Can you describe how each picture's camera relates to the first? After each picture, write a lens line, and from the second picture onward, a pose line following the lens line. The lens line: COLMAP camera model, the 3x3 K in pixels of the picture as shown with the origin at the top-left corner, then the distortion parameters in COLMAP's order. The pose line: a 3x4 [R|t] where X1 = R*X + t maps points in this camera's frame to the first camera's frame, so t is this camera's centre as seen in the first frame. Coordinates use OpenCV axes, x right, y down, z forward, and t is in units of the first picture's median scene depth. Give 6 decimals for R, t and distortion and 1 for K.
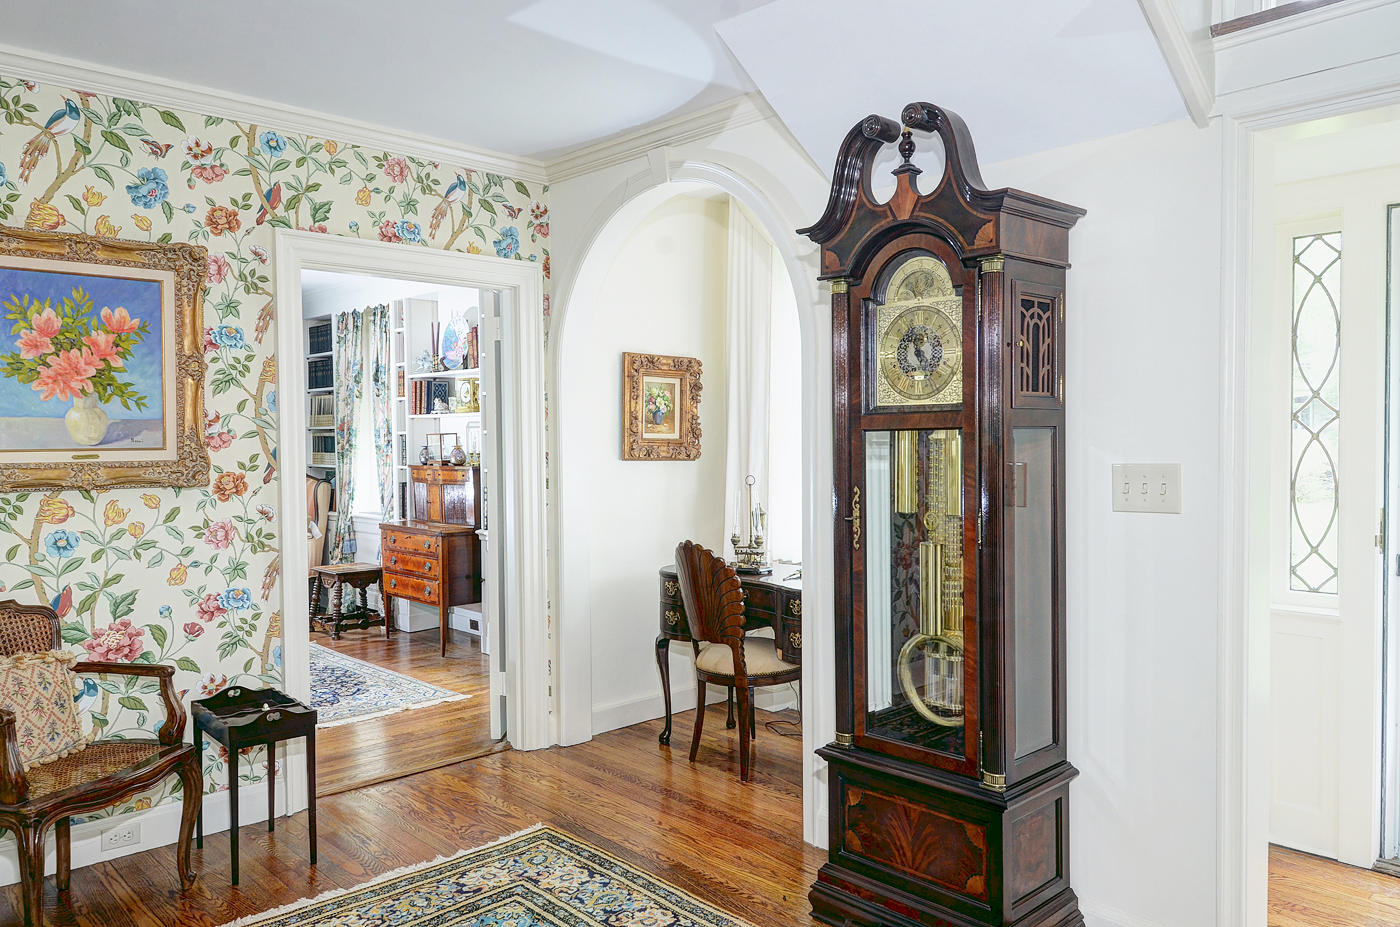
lens RADIAL K [[1048.5, 0, 700.0], [0, 1048.5, 463.5], [0, 0, 1]] dist [0.055060, -0.074987]
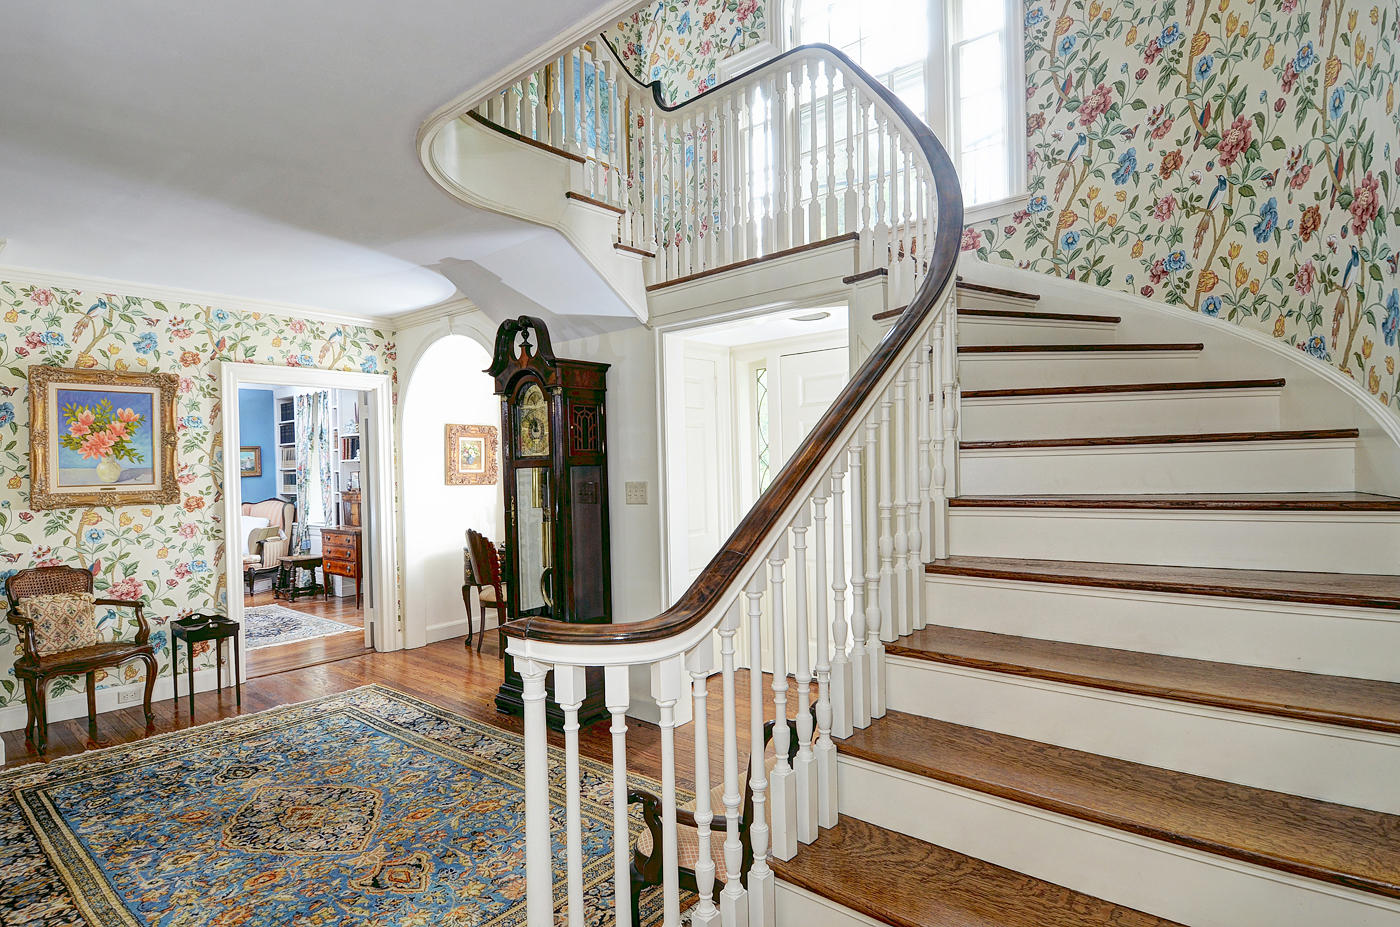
lens RADIAL K [[730.3, 0, 700.0], [0, 730.3, 463.5], [0, 0, 1]] dist [0.025970, -0.046714]
pose [[0.991791, -0.015864, 0.126878, 0.263512], [0.019799, 0.999359, -0.029812, 0.007082], [-0.126324, 0.032079, 0.991470, -0.364221]]
